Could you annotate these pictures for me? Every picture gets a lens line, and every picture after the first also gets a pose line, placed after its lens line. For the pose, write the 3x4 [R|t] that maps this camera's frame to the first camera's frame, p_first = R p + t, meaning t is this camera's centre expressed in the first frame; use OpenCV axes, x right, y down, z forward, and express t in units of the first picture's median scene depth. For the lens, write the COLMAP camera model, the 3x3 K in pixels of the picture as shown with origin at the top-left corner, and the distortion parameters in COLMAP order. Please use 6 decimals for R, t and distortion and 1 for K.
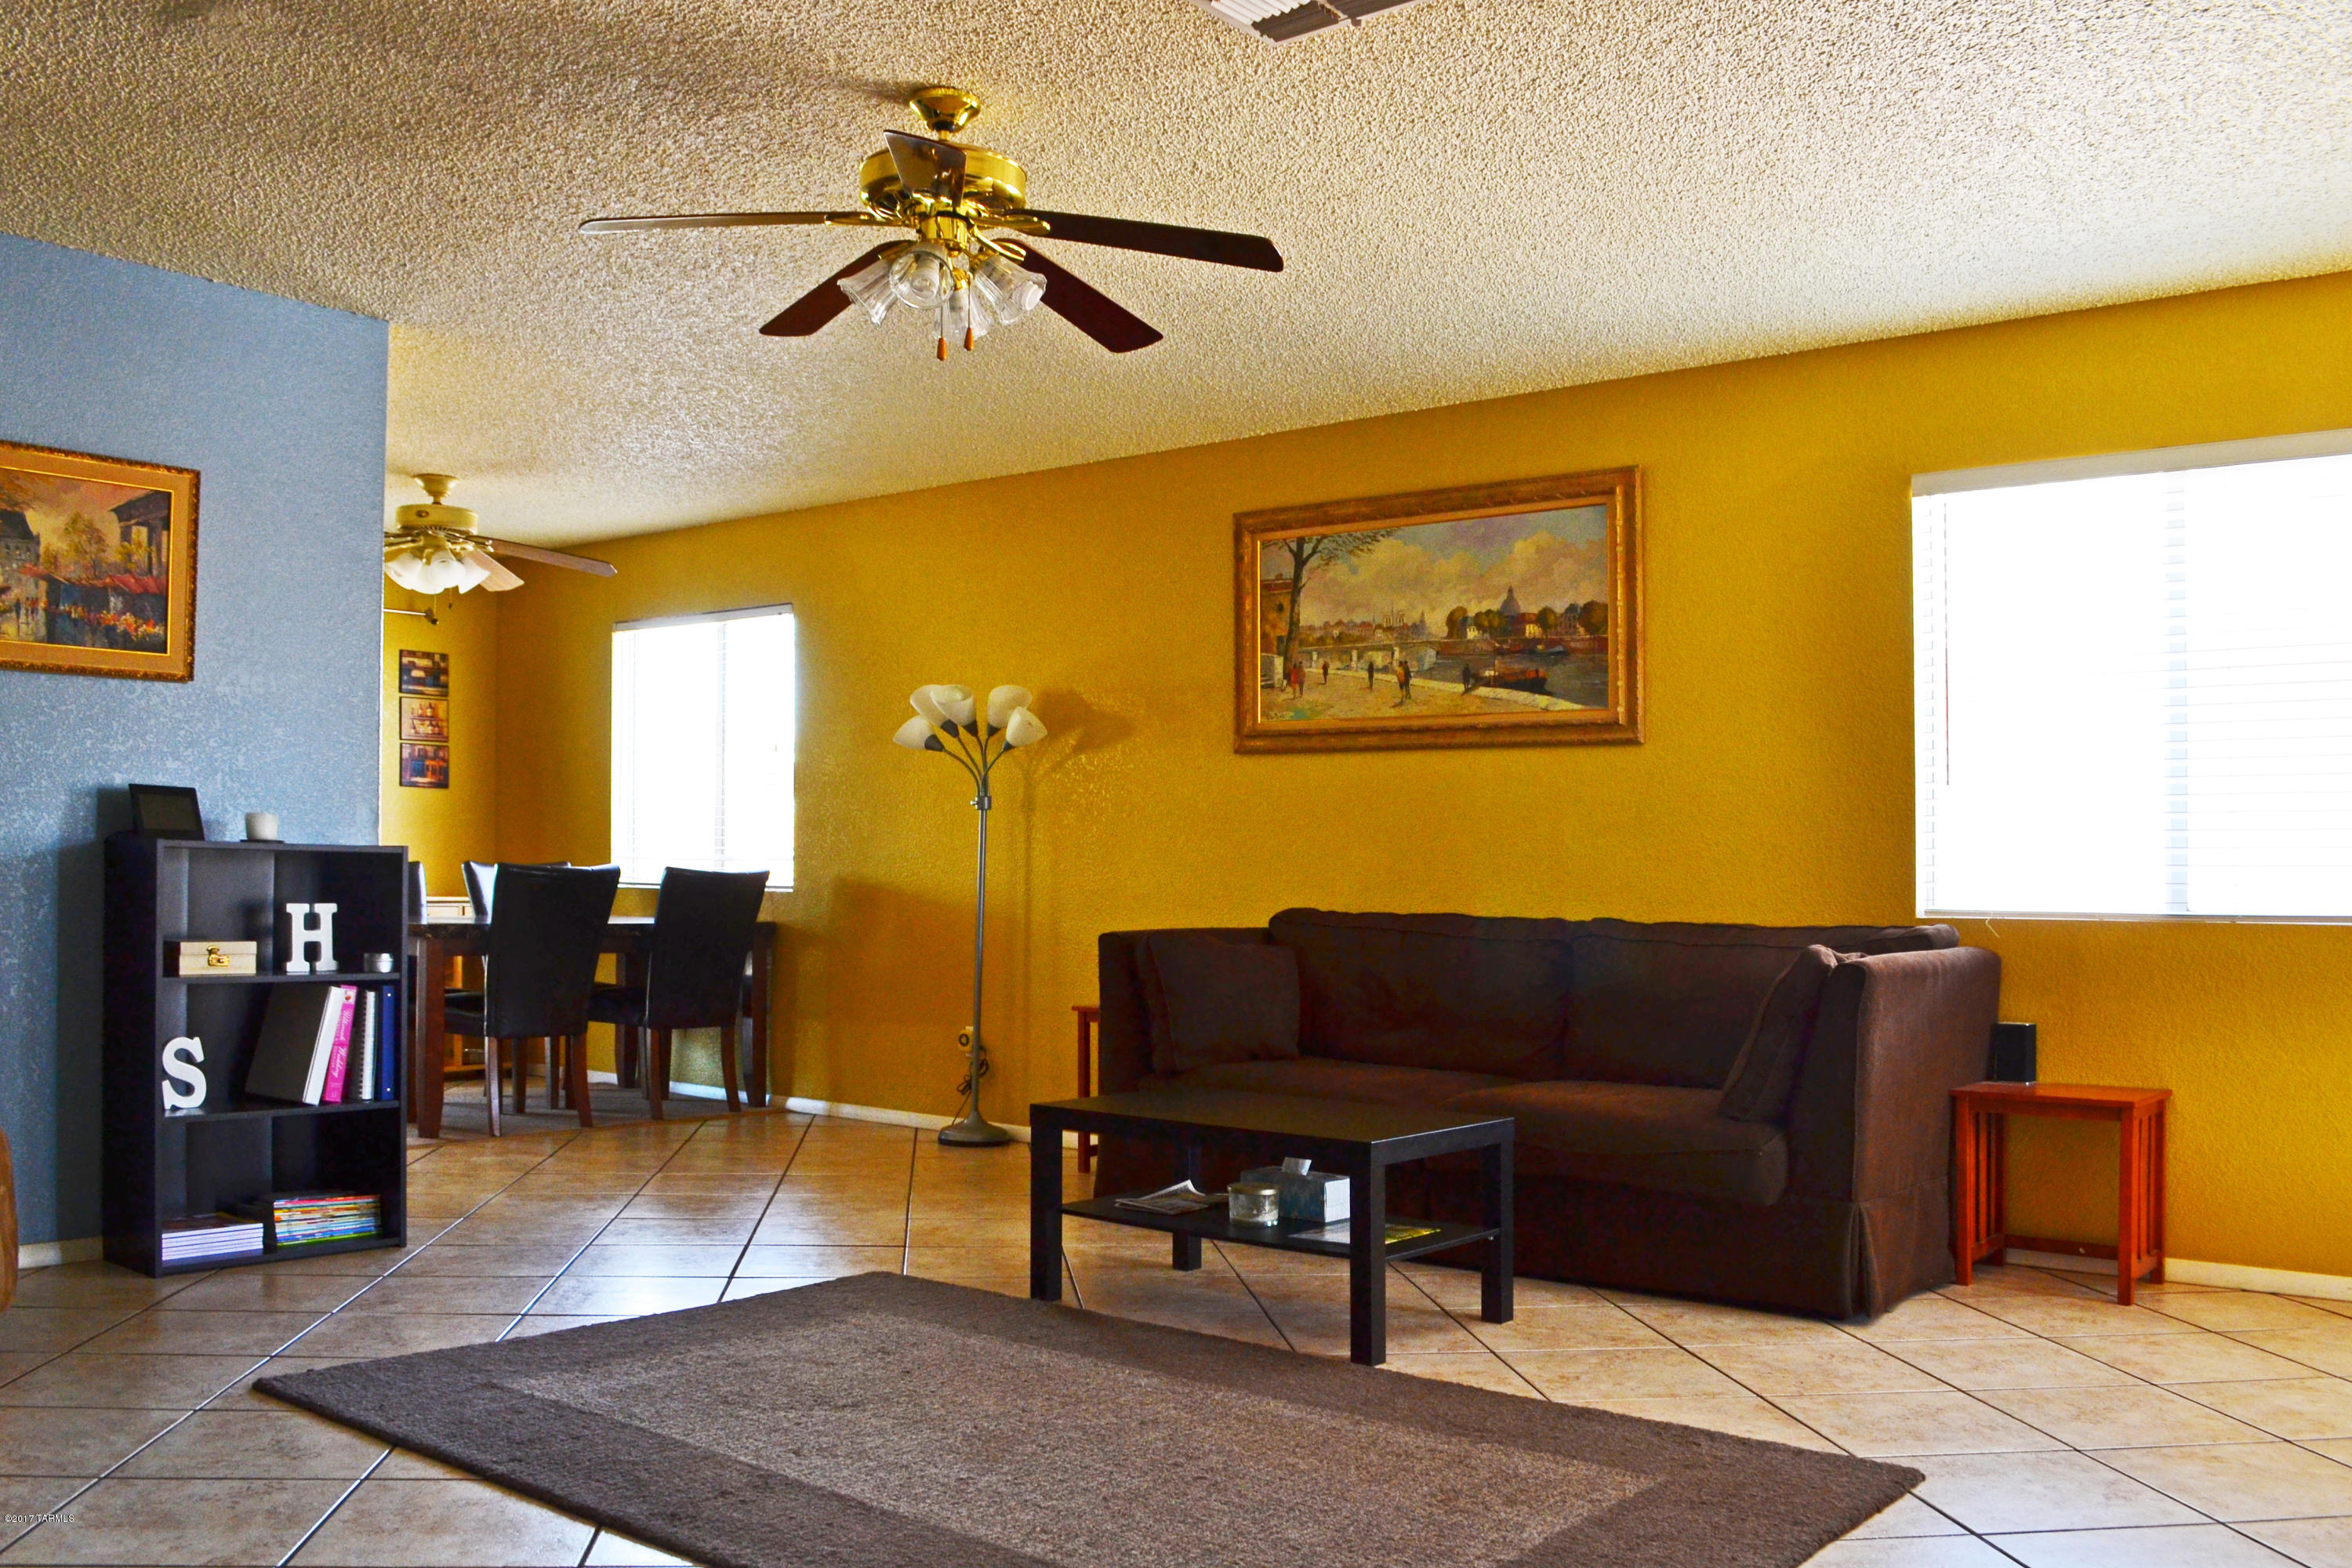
lens RADIAL K [[1907.0, 0, 1175.6], [0, 1907.0, 852.2], [0, 0, 1]] dist [-0.070646, -0.002495]
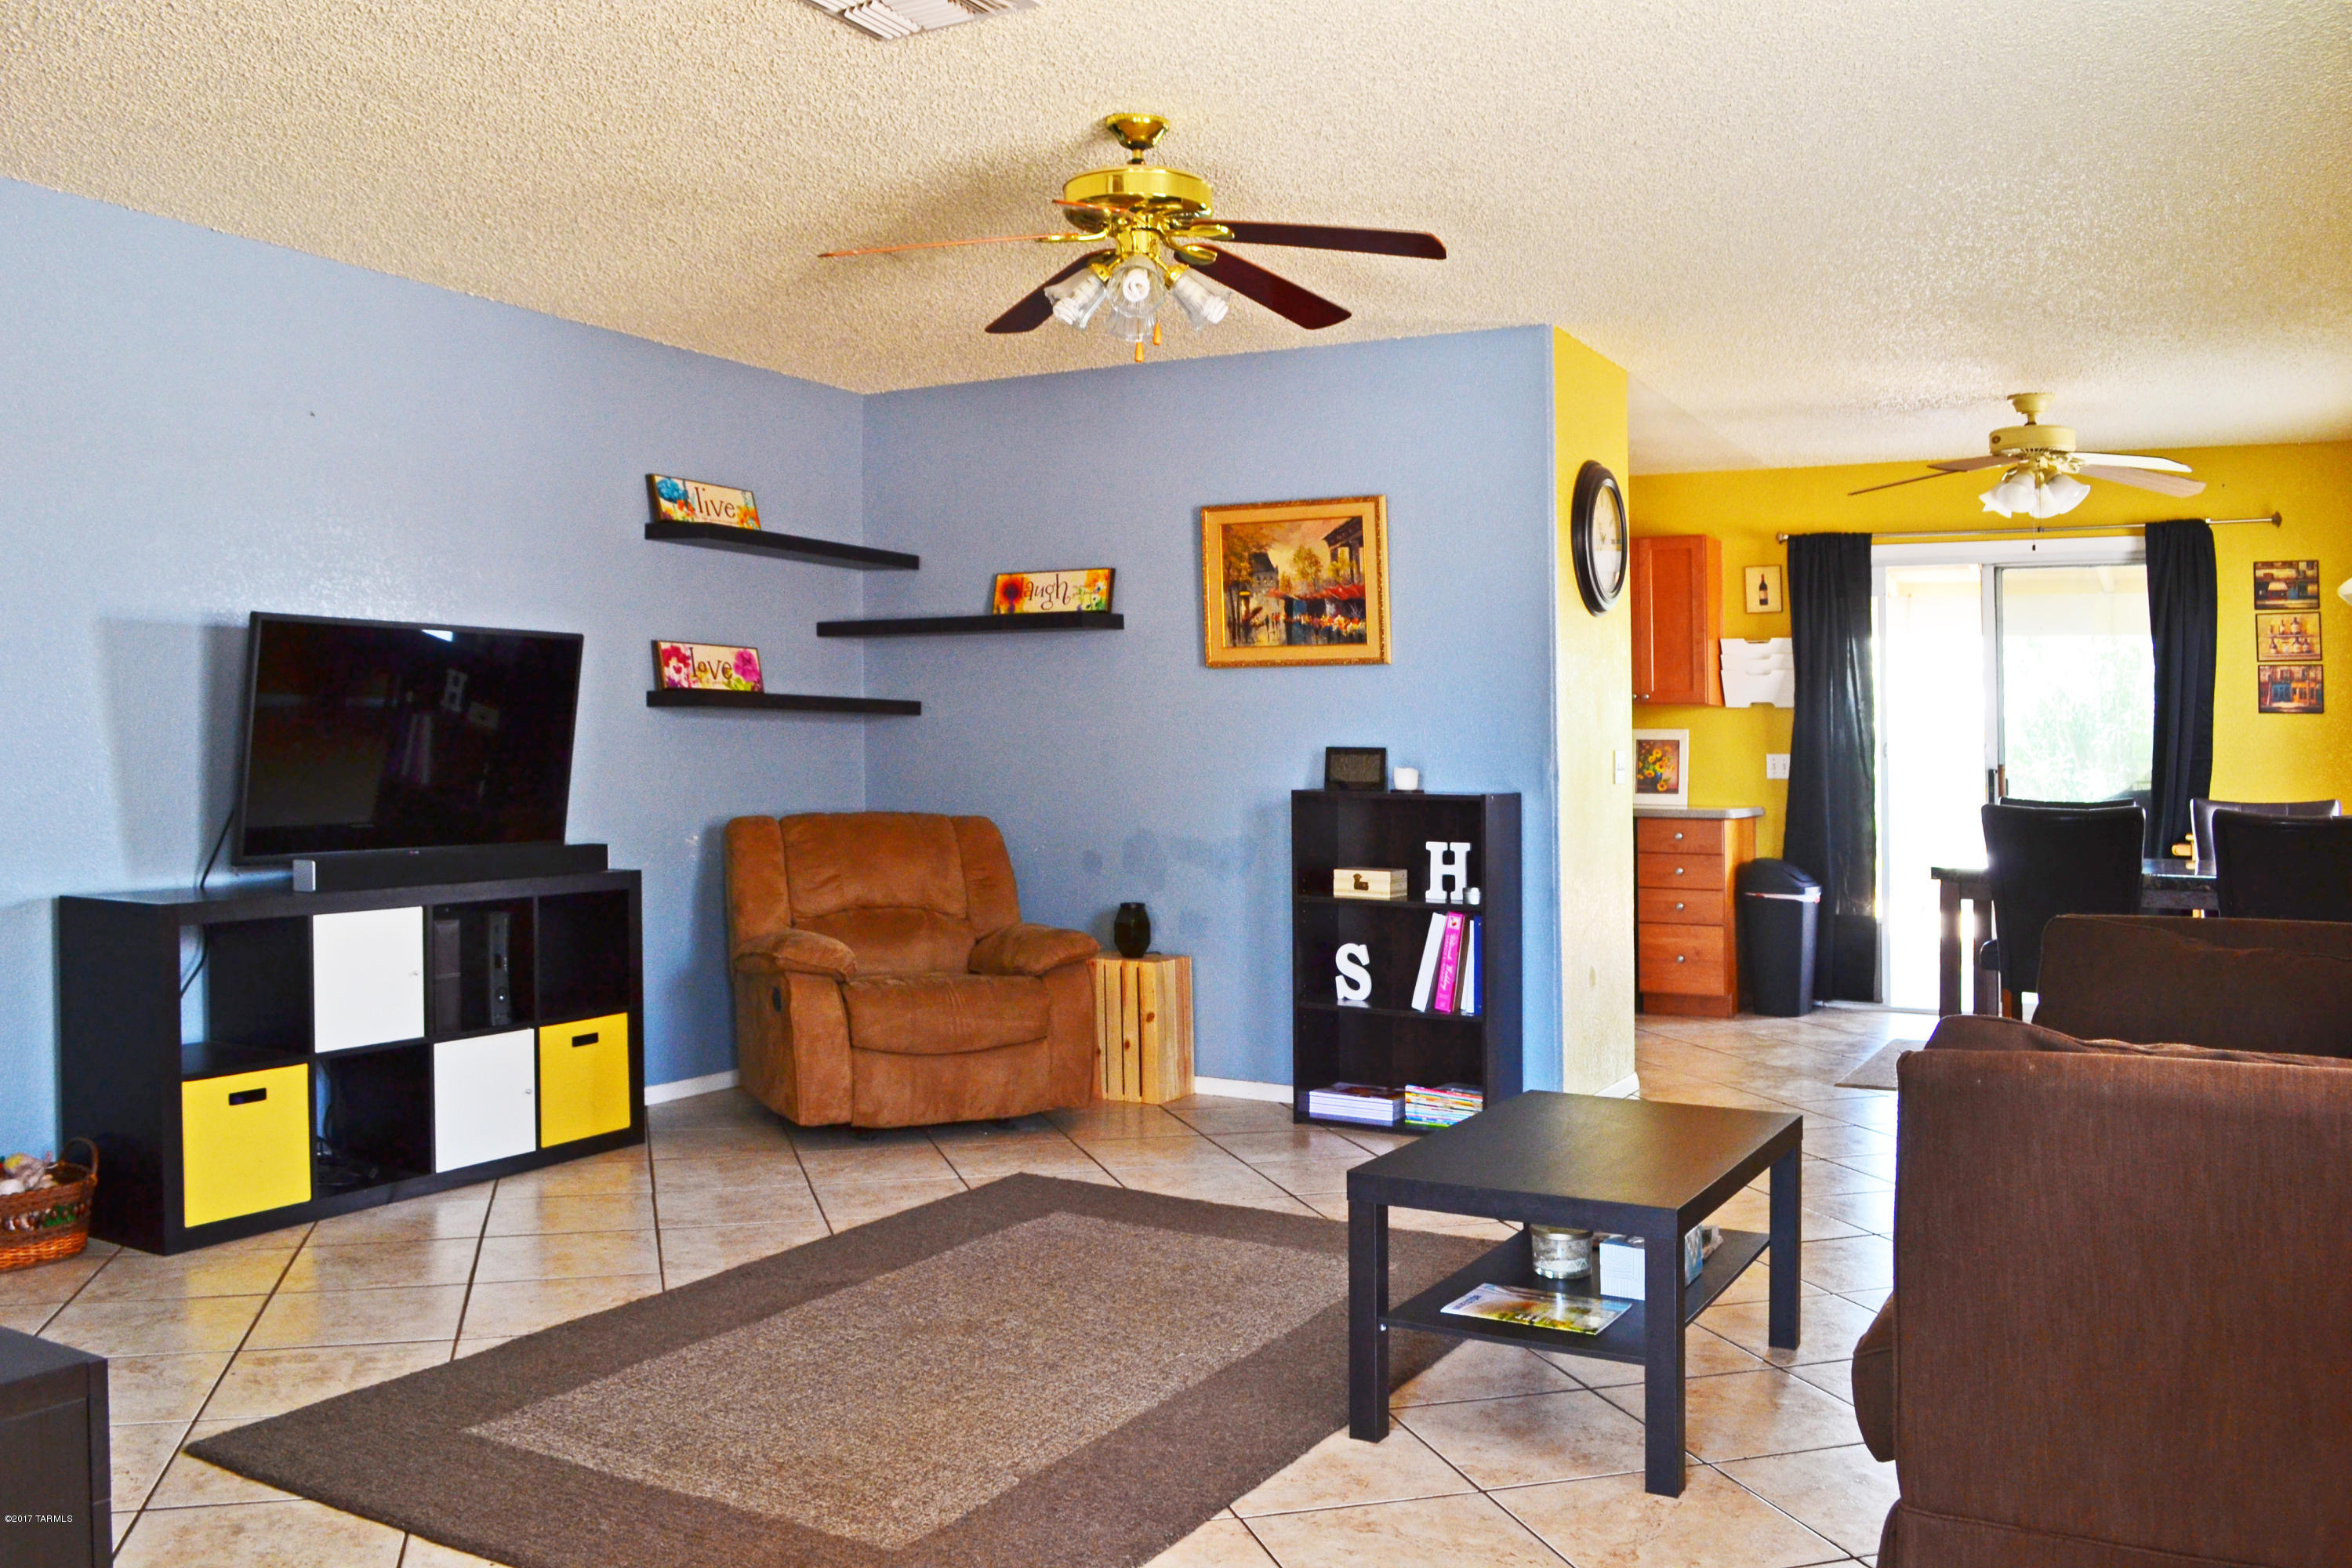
lens RADIAL K [[1905.0, 0, 1109.9], [0, 1905.0, 781.7], [0, 0, 1]] dist [-0.068663, -0.002721]
pose [[0.196597, 0.001070, -0.980484, 0.702431], [0.006579, 0.999975, 0.002410, -0.016131], [0.980462, -0.006925, 0.196586, 0.573639]]
